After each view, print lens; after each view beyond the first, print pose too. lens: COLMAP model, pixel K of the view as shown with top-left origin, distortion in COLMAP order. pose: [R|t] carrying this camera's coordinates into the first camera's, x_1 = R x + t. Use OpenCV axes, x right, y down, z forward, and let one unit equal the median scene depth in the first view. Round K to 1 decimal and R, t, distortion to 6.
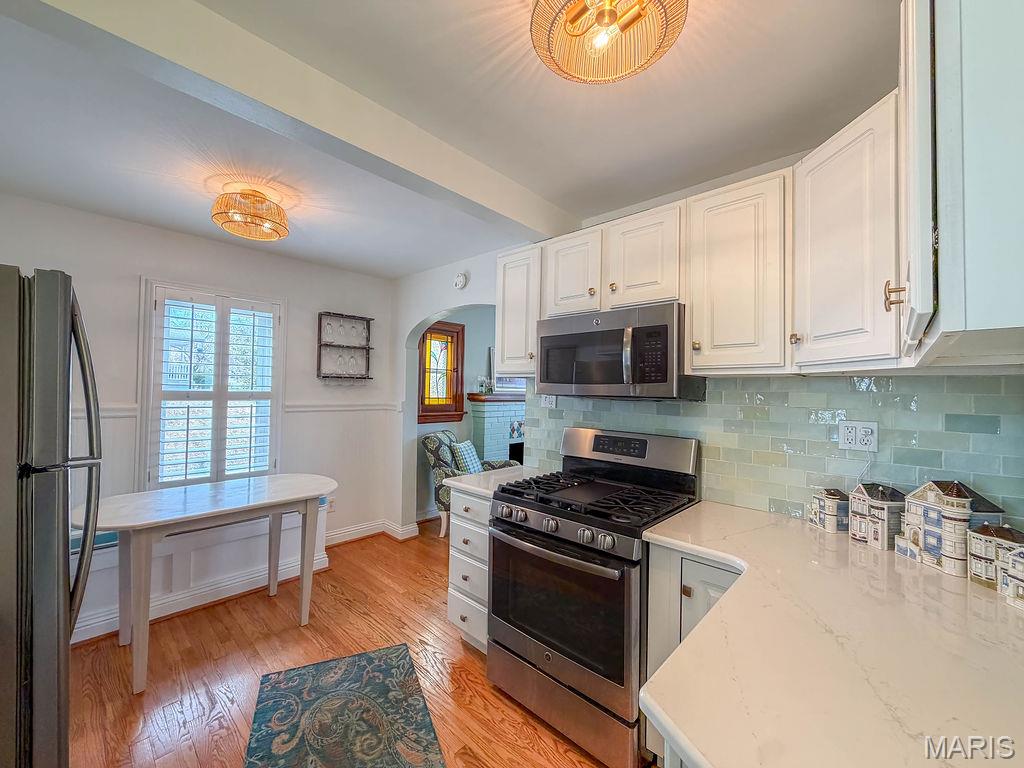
lens RADIAL K [[412.0, 0, 511.3], [0, 412.0, 382.8], [0, 0, 1]] dist [0.002420, 0.000217]
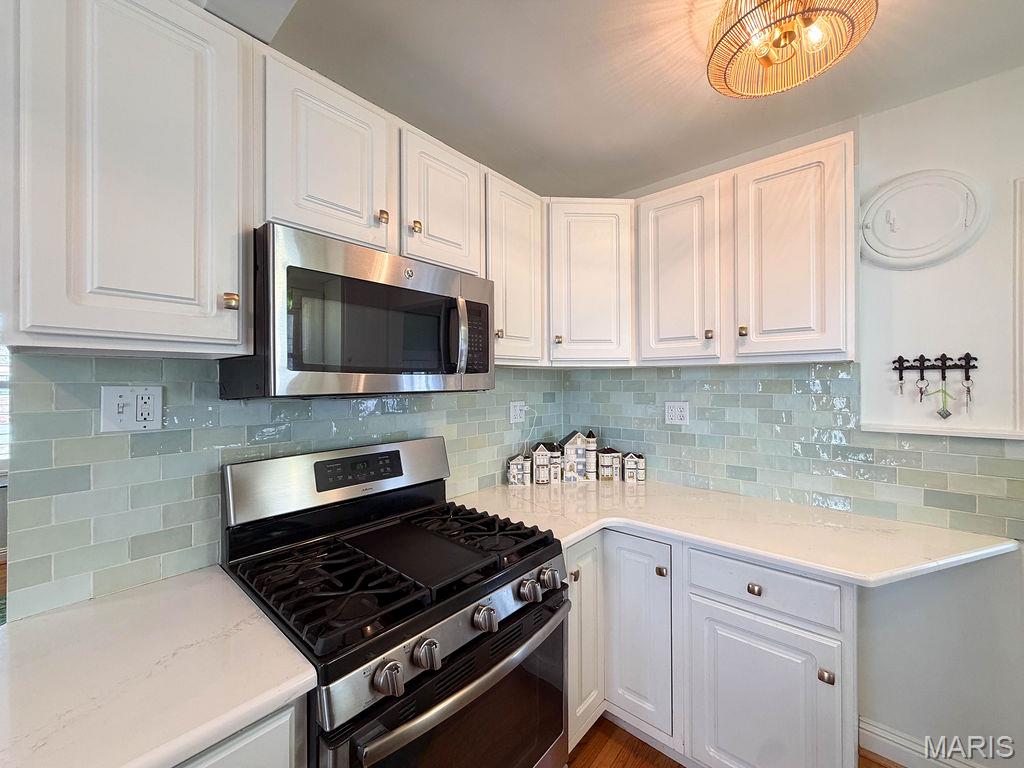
lens RADIAL K [[412.0, 0, 509.5], [0, 412.0, 379.8], [0, 0, 1]] dist [0.002420, 0.000217]
pose [[-0.029974, -0.020113, 0.999348, -0.513383], [-0.016113, 0.999677, 0.019636, -0.002892], [-0.999421, -0.015514, -0.030288, 1.055888]]
